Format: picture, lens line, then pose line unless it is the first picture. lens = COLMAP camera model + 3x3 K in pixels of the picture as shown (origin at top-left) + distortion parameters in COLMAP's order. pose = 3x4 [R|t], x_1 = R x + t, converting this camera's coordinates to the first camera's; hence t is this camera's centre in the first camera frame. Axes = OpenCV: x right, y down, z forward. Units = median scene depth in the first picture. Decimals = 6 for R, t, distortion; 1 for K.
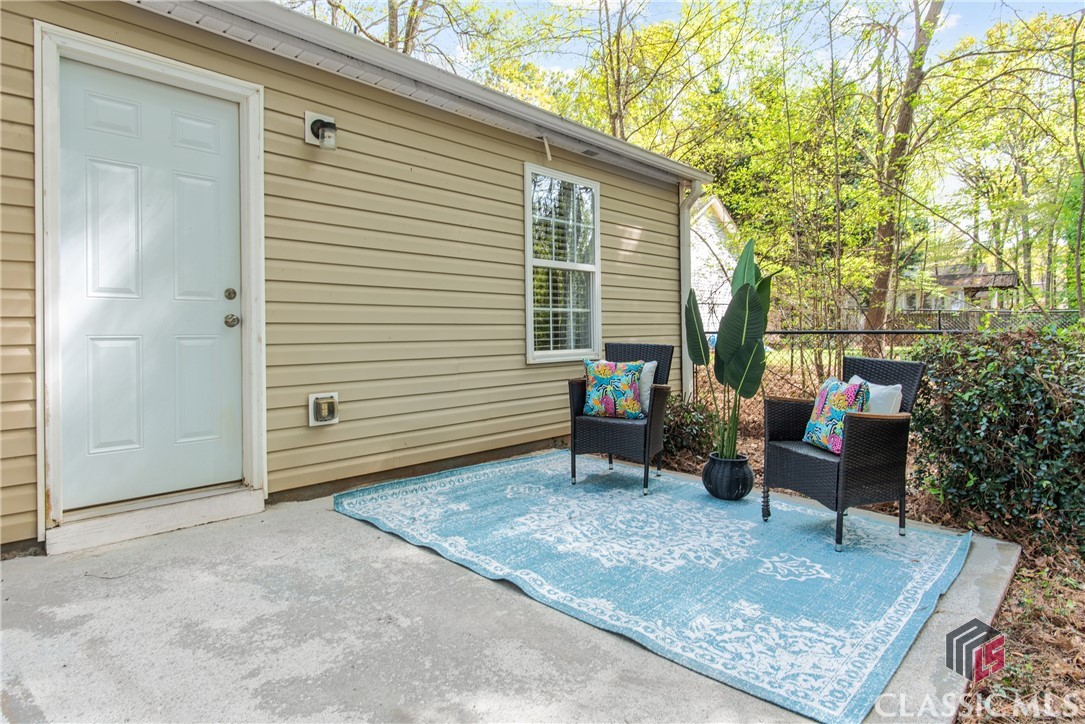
lens RADIAL K [[640.9, 0, 542.7], [0, 640.9, 346.0], [0, 0, 1]] dist [-0.004111, 0.000146]
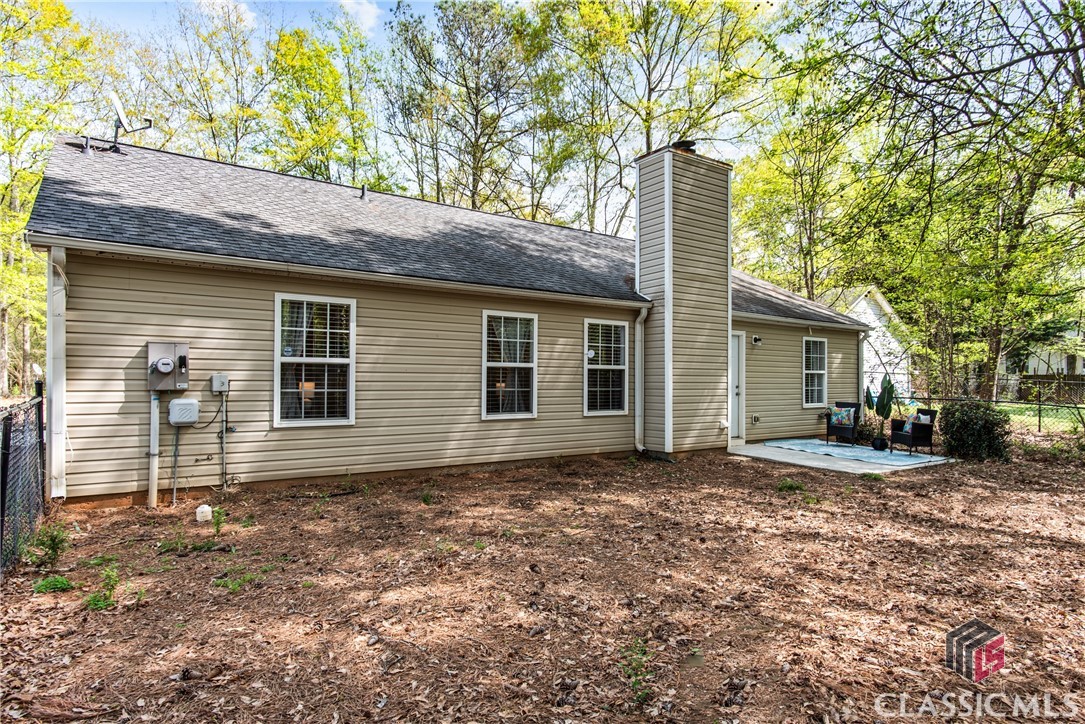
lens RADIAL K [[640.9, 0, 542.7], [0, 640.9, 346.0], [0, 0, 1]] dist [-0.004111, 0.000146]
pose [[0.976776, 0.006686, -0.214158, -0.658772], [-0.021906, 0.997392, -0.068775, -0.029400], [0.213140, 0.071869, 0.974375, -2.436175]]
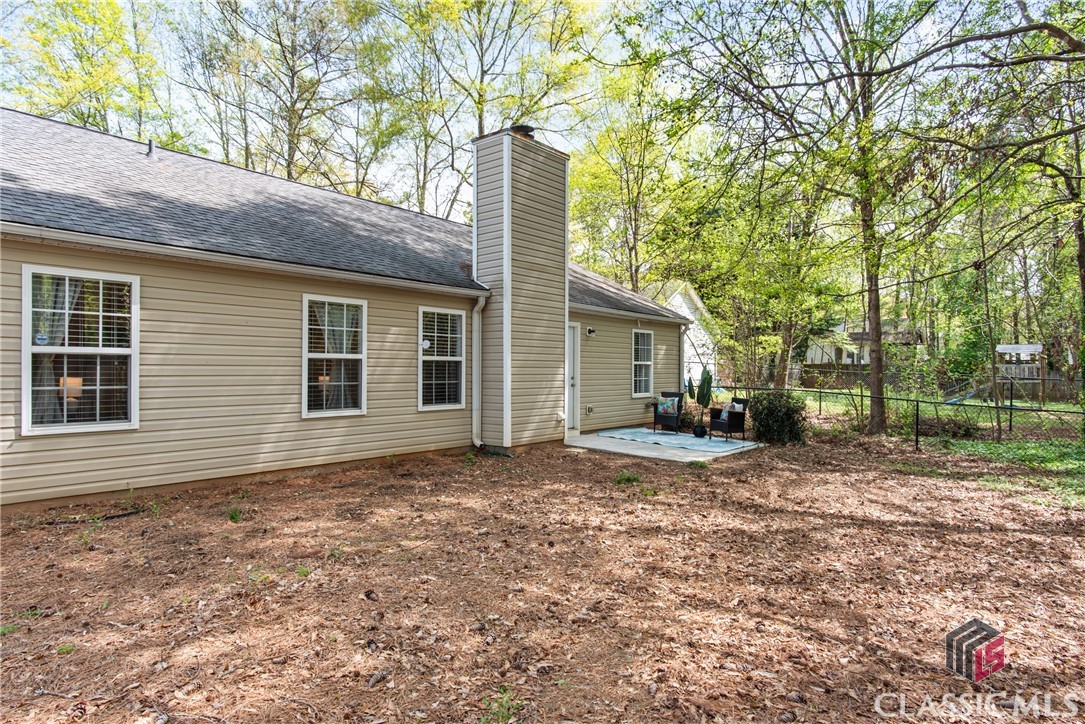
lens RADIAL K [[644.6, 0, 552.0], [0, 644.6, 358.3], [0, 0, 1]] dist [-0.003791, -0.000127]
pose [[0.997711, 0.018865, 0.064930, -0.709045], [-0.016620, 0.999251, -0.034945, -0.051947], [-0.065541, 0.033786, 0.997278, -2.320029]]
